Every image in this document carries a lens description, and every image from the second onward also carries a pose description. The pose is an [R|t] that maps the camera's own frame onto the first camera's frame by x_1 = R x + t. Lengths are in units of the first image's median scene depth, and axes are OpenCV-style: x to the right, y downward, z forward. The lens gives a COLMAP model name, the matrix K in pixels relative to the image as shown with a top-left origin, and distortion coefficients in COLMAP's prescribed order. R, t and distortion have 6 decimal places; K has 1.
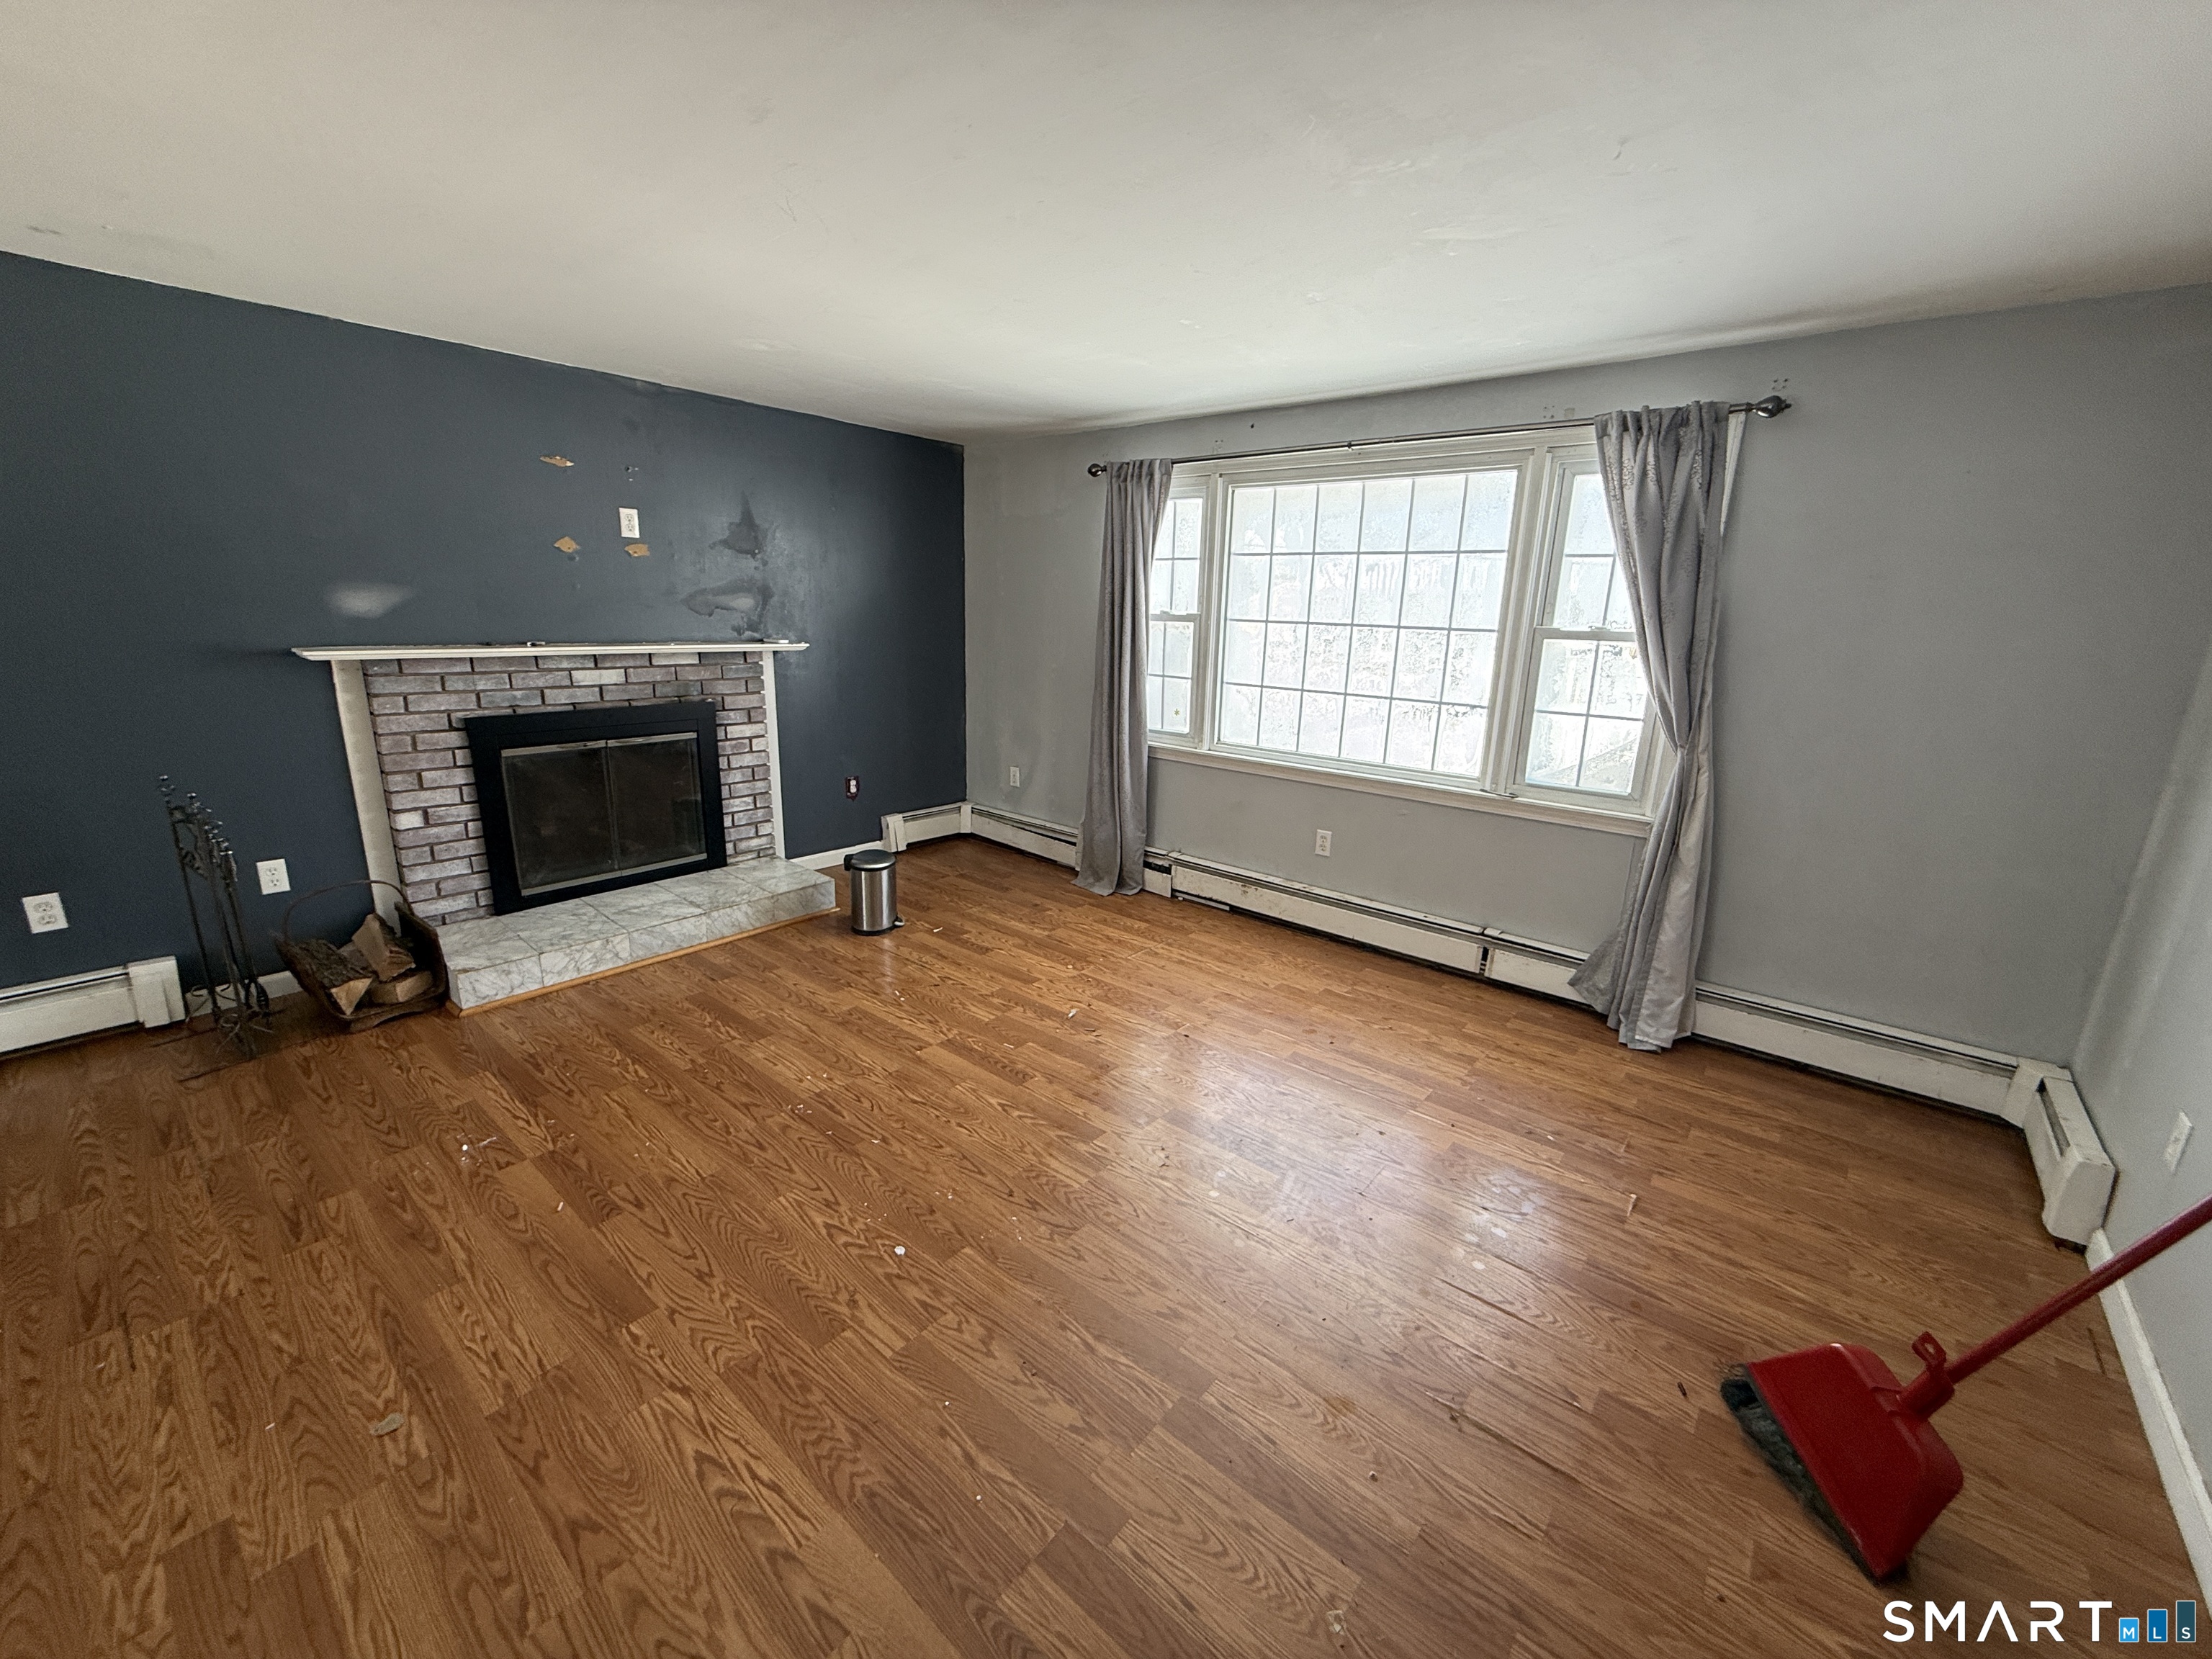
lens RADIAL K [[876.9, 0, 1101.3], [0, 876.9, 828.7], [0, 0, 1]] dist [0.001167, -0.000373]
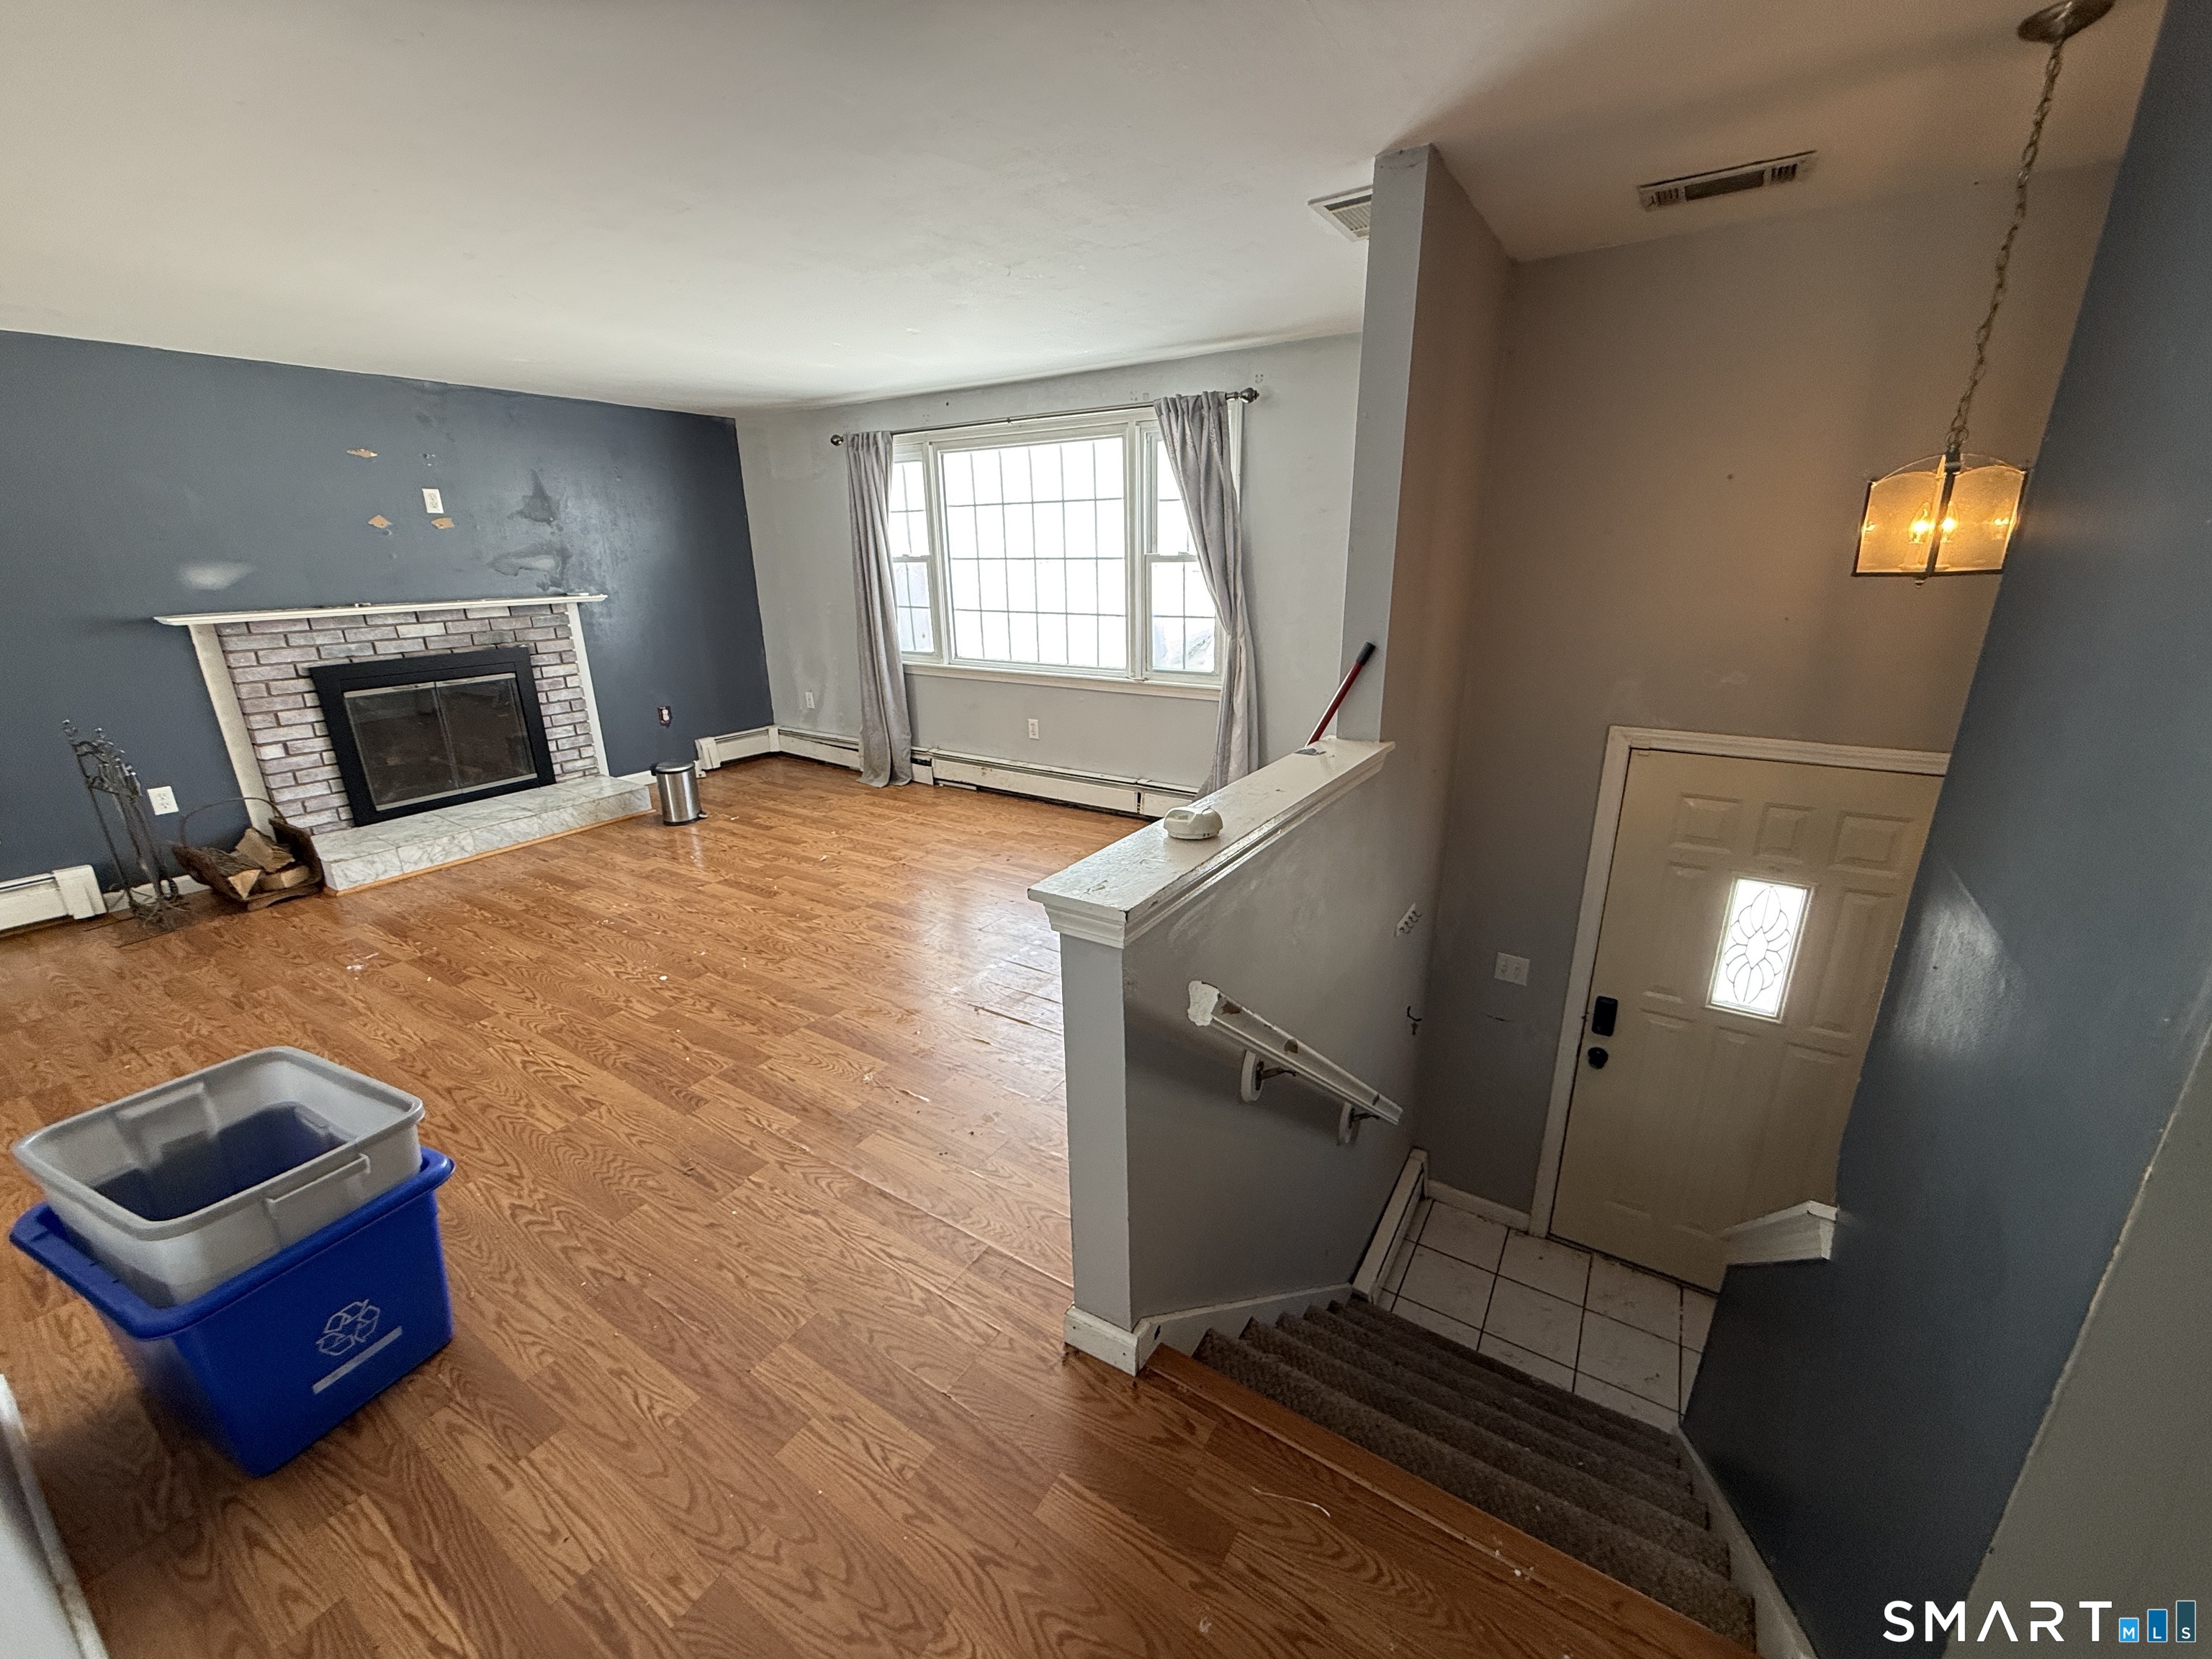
lens RADIAL K [[876.9, 0, 1101.6], [0, 876.9, 830.3], [0, 0, 1]] dist [0.001167, -0.000373]
pose [[0.991193, -0.079733, 0.105734, 0.232674], [0.072764, 0.995014, 0.068213, 0.096925], [-0.110645, -0.059918, 0.992052, -0.362720]]
